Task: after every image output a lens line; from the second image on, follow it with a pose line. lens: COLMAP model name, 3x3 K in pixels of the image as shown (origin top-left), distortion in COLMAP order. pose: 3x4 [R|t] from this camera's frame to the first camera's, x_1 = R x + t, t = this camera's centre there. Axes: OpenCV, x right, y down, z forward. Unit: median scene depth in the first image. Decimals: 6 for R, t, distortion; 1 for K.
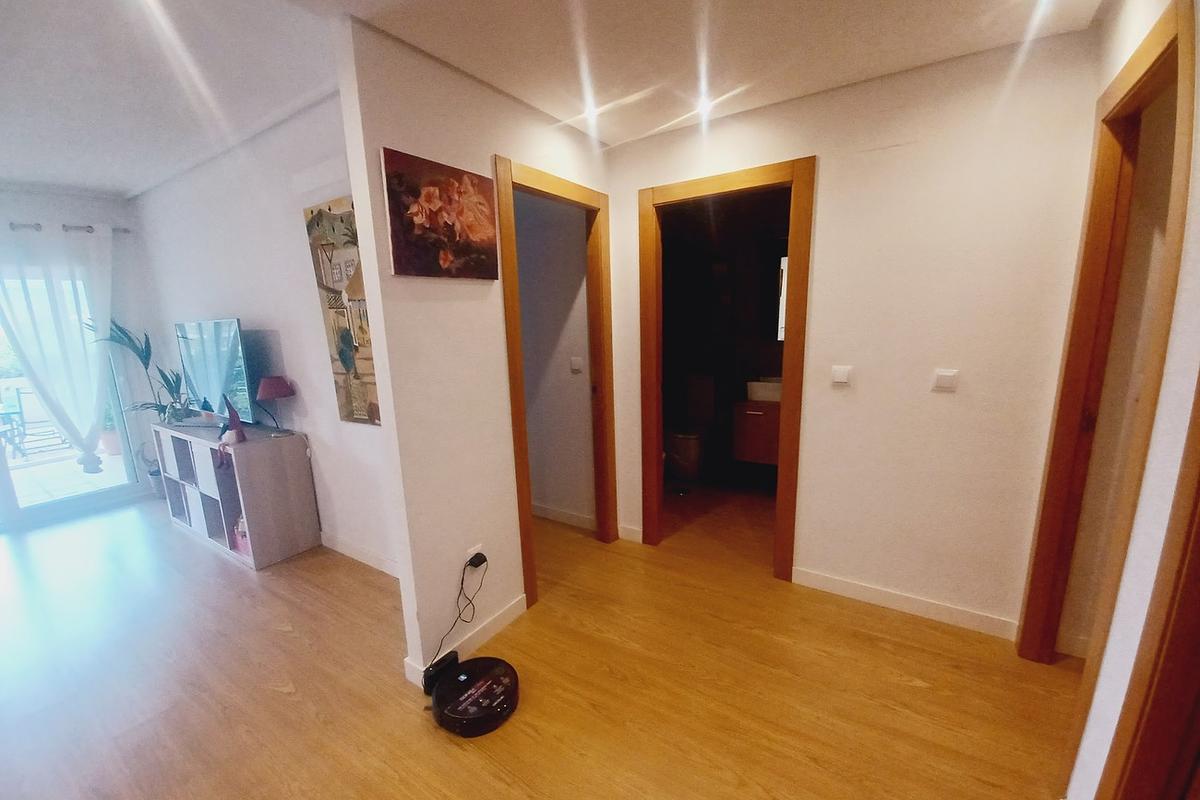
lens RADIAL K [[473.4, 0, 594.4], [0, 473.4, 411.6], [0, 0, 1]] dist [0.011926, -0.014222]
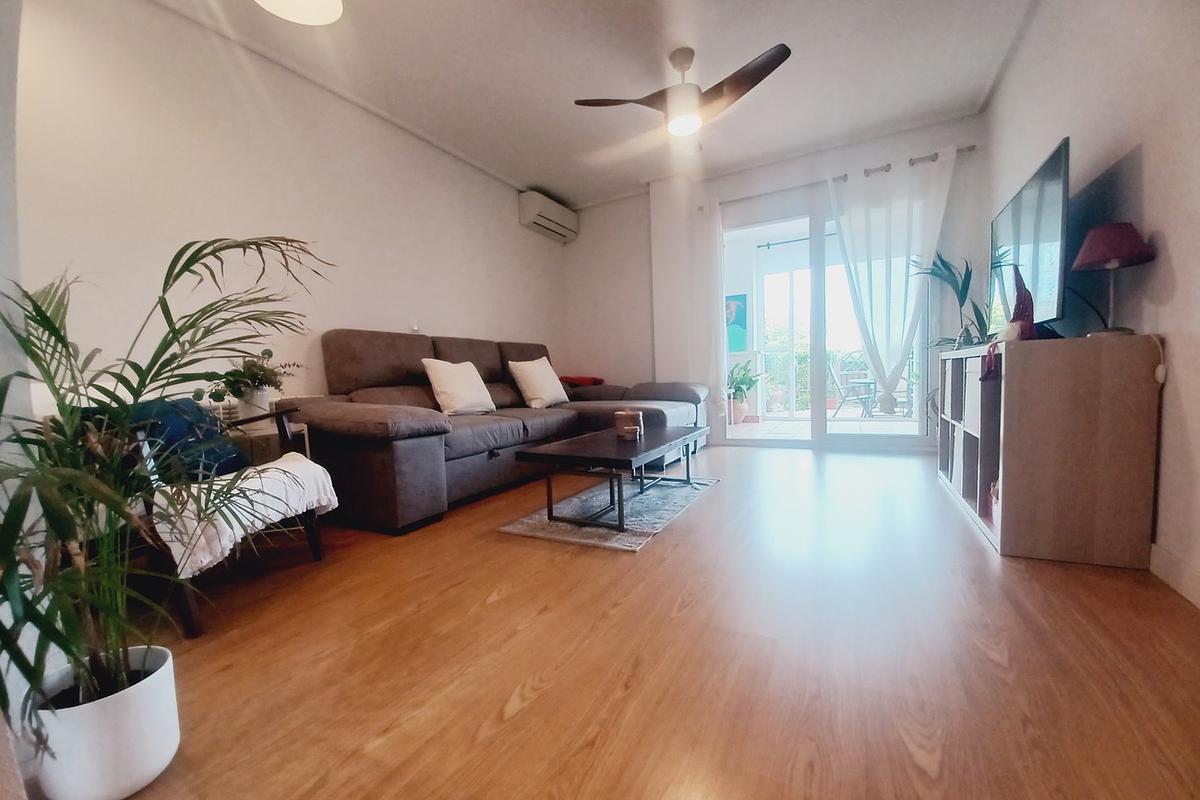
lens RADIAL K [[473.4, 0, 594.4], [0, 473.4, 411.6], [0, 0, 1]] dist [0.011926, -0.014222]
pose [[0.083559, 0.099116, -0.991561, -0.181904], [-0.156908, 0.983937, 0.085131, 0.188212], [0.984072, 0.148470, 0.097768, 0.411444]]
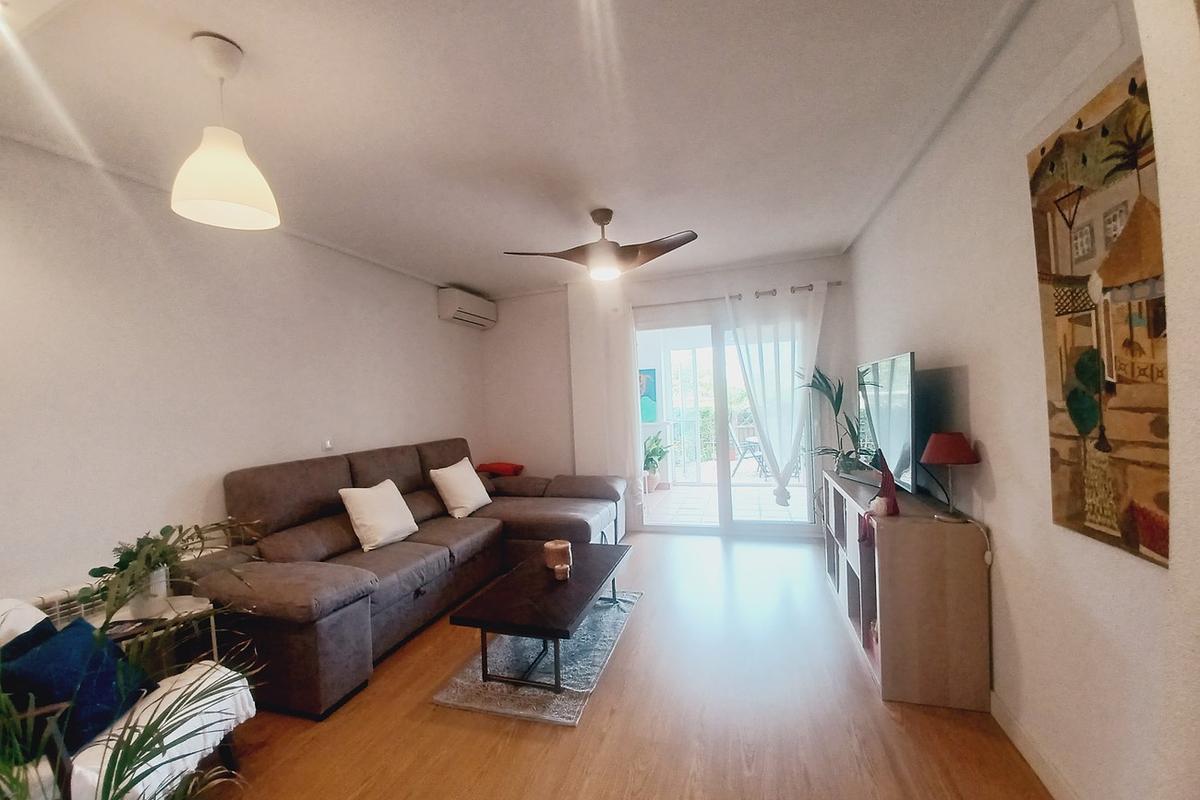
lens RADIAL K [[473.4, 0, 594.4], [0, 473.4, 411.6], [0, 0, 1]] dist [0.011926, -0.014222]
pose [[0.269548, 0.039703, -0.962168, -0.163096], [-0.150784, 0.988566, -0.001450, -0.026181], [0.951109, 0.145471, 0.272452, 0.334807]]
